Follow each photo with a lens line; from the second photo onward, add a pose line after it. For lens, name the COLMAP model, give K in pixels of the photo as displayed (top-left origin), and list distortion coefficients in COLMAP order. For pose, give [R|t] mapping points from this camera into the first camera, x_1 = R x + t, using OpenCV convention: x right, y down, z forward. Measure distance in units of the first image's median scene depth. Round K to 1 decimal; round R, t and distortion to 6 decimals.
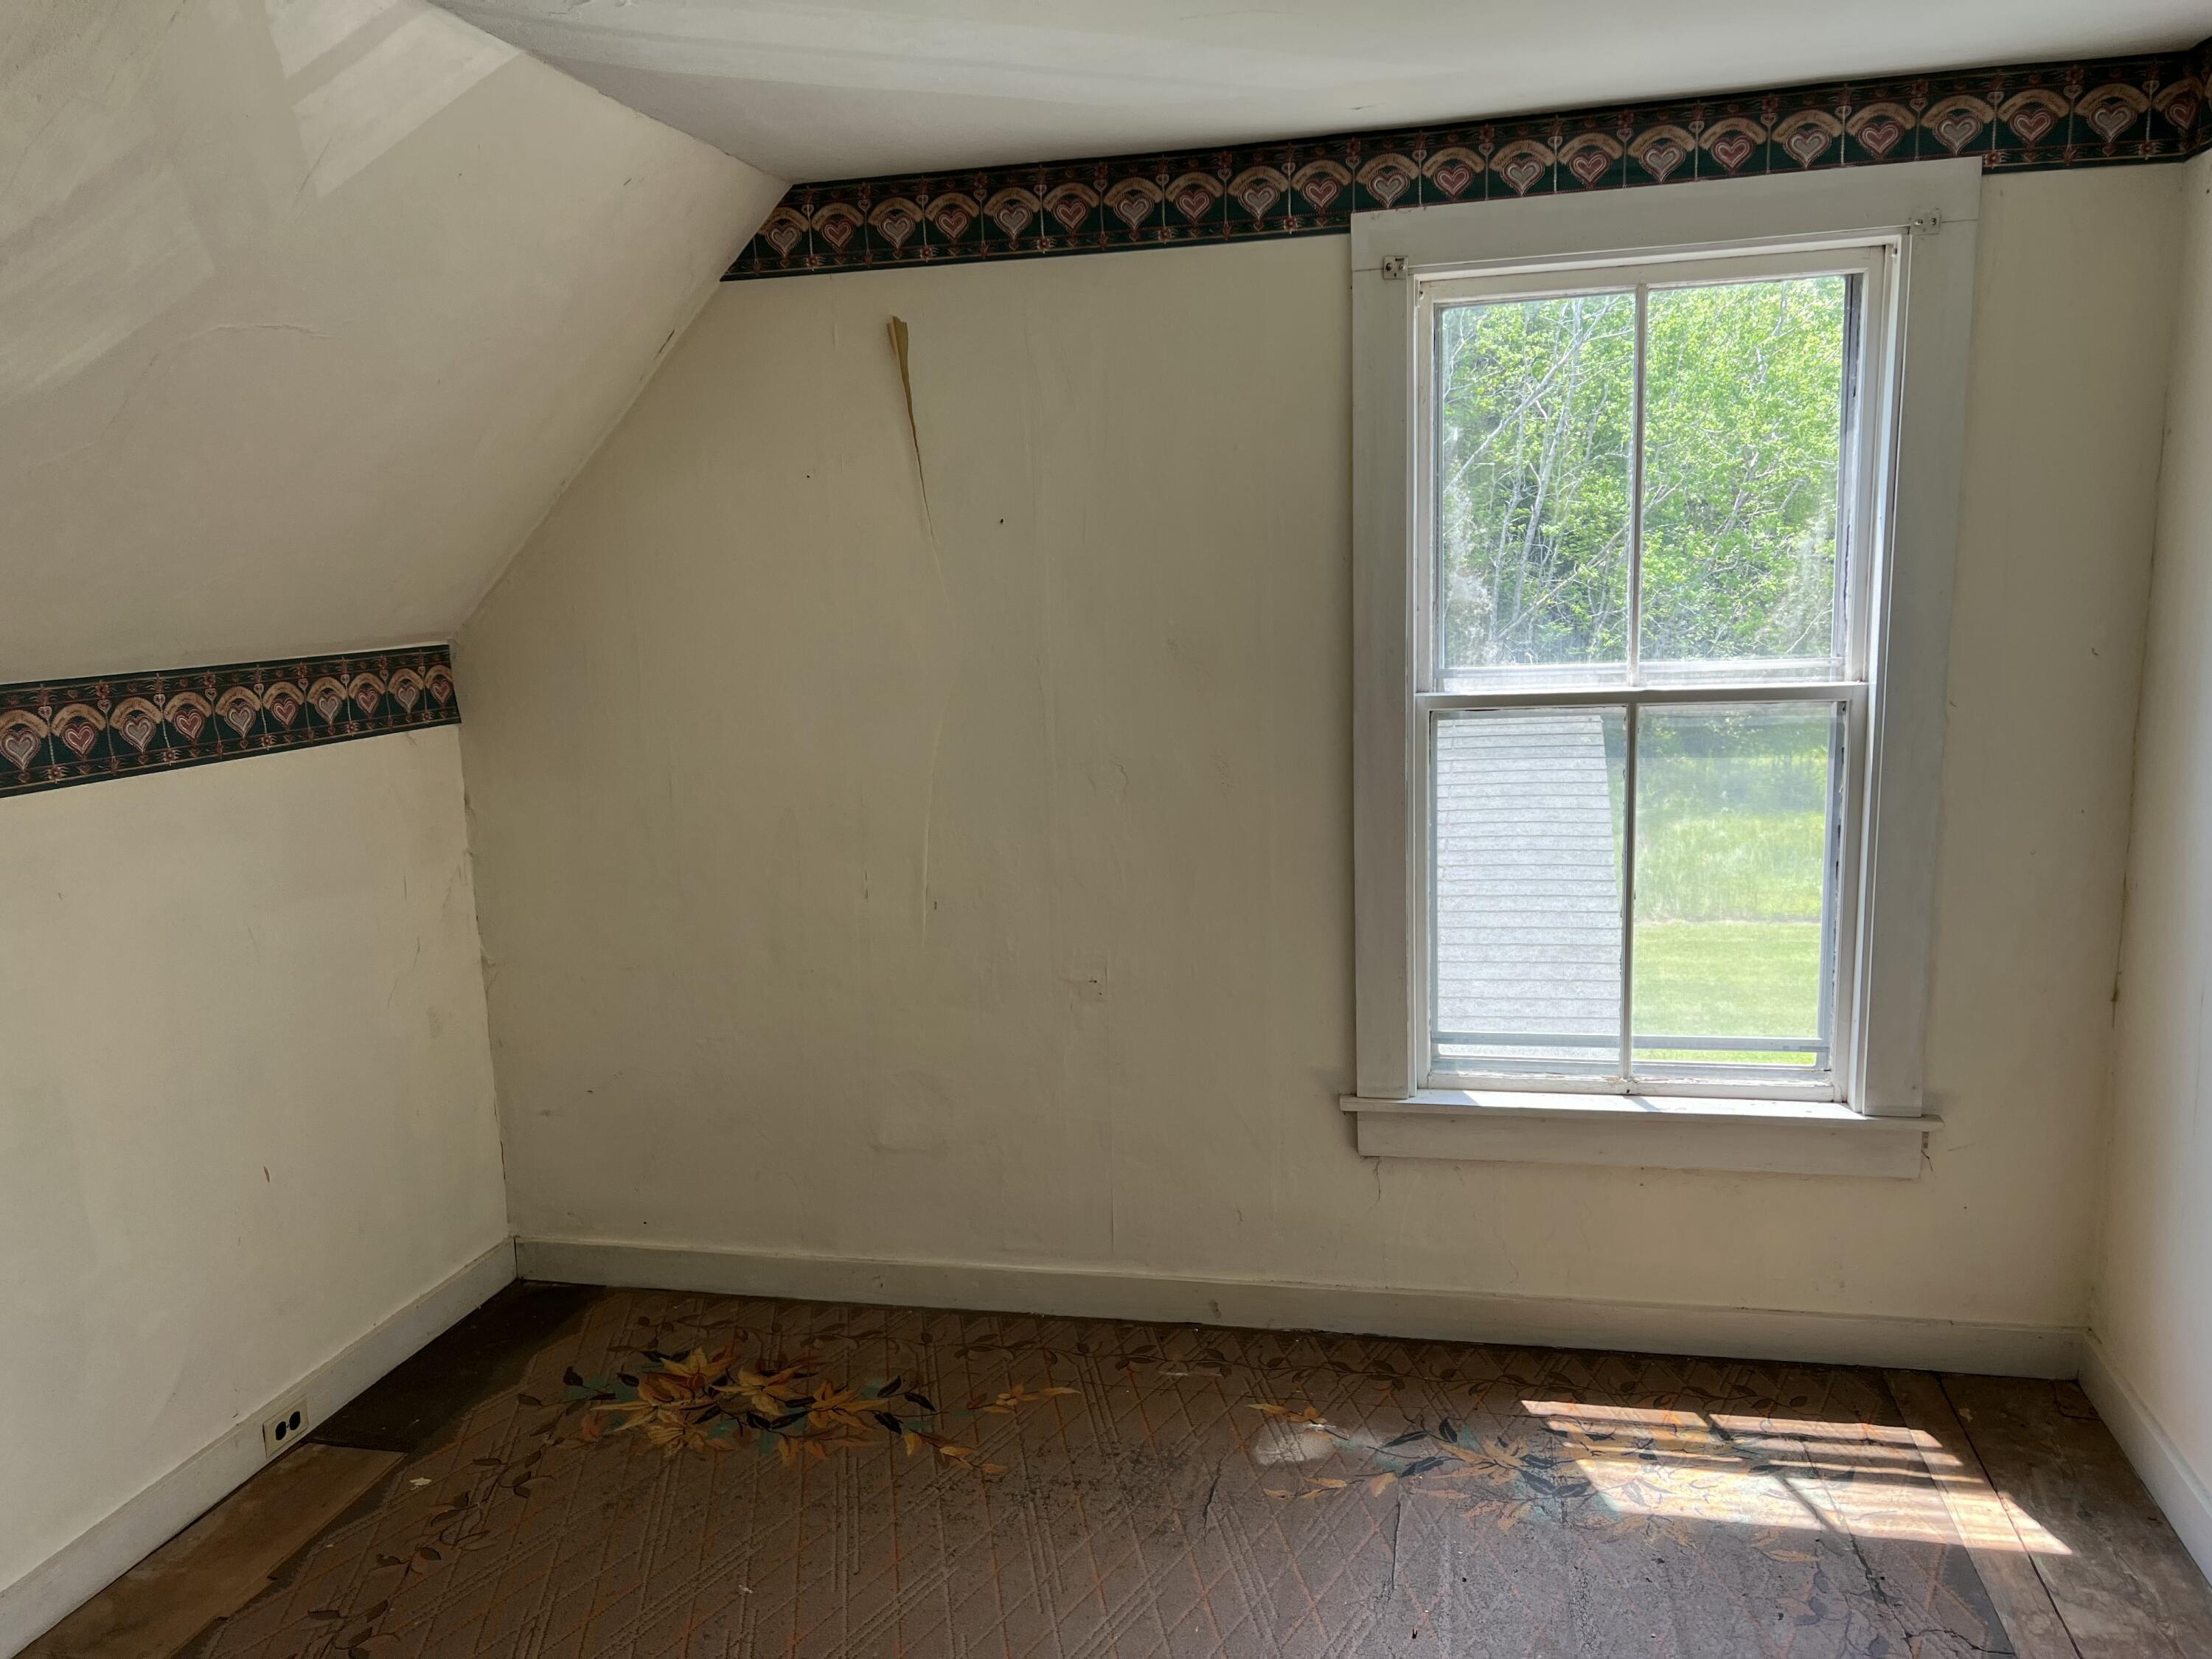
lens RADIAL K [[1660.7, 0, 1106.0], [0, 1660.7, 829.5], [0, 0, 1]] dist [0.004549, 0.002327]
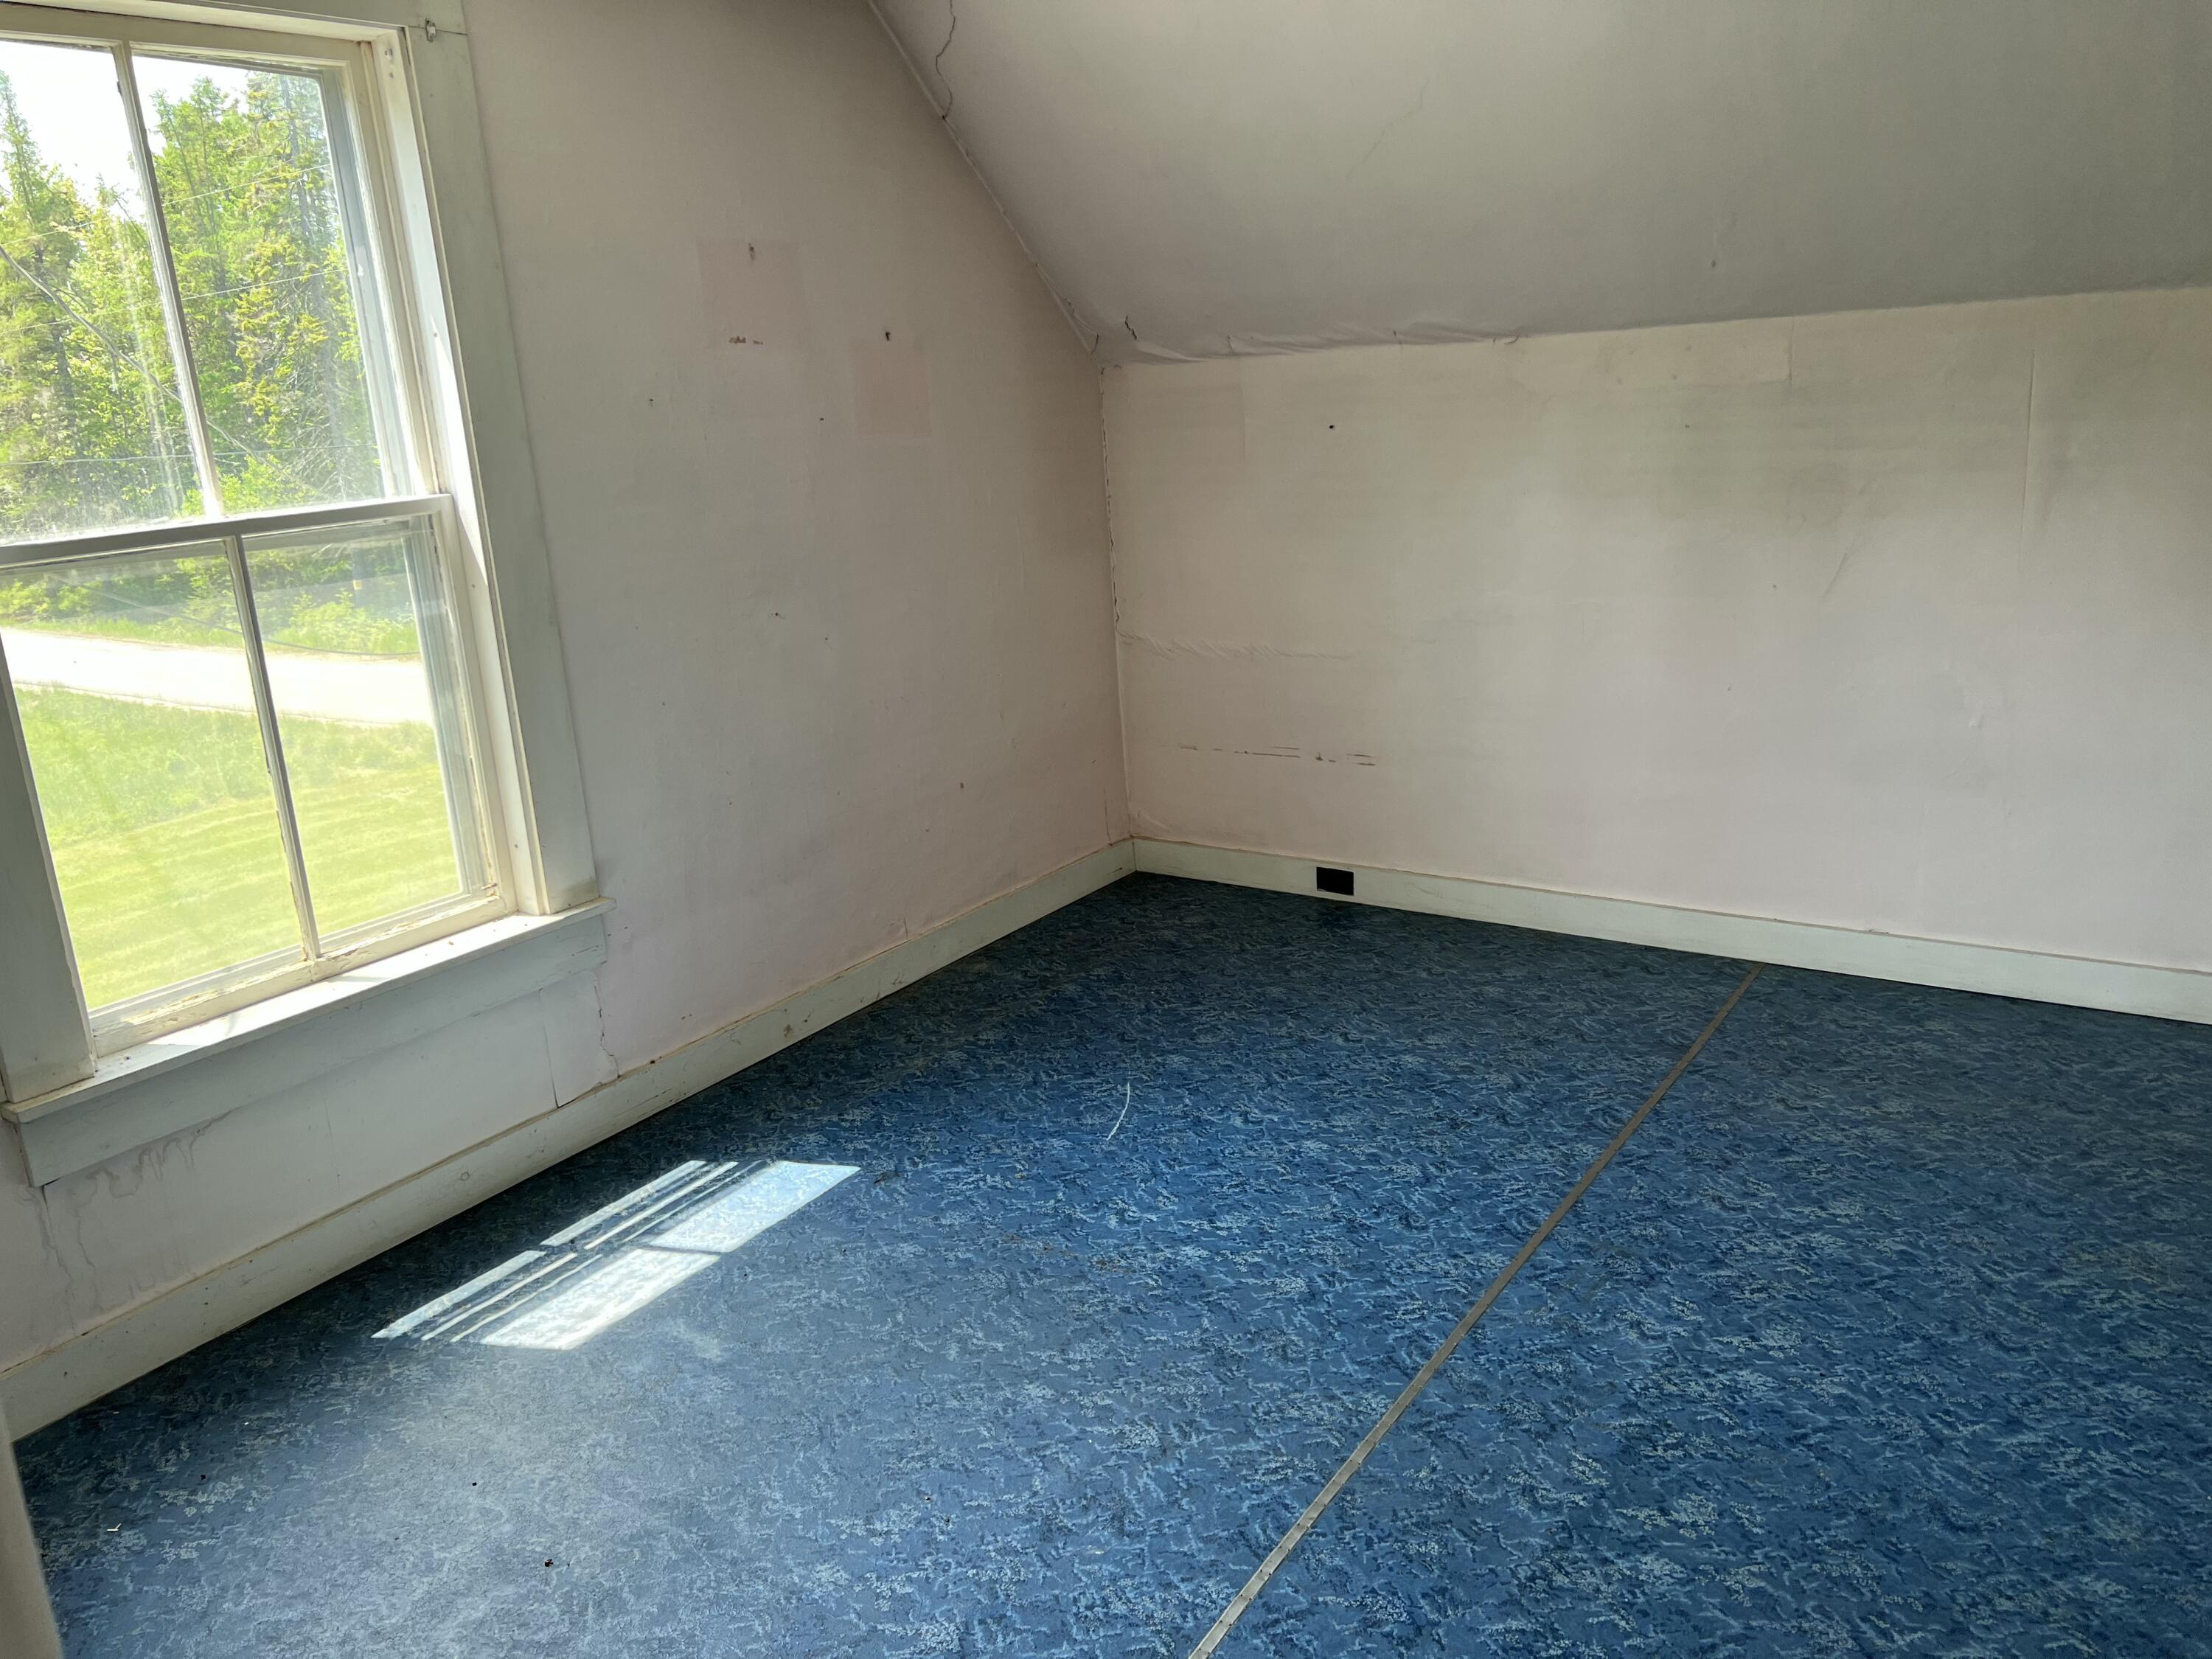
lens RADIAL K [[1660.7, 0, 1106.0], [0, 1660.7, 829.5], [0, 0, 1]] dist [0.004549, 0.002327]
pose [[0.365670, -0.226509, 0.902762, -0.344182], [0.242301, 0.959658, 0.142639, 0.059178], [-0.898652, 0.166581, 0.405801, 0.262736]]
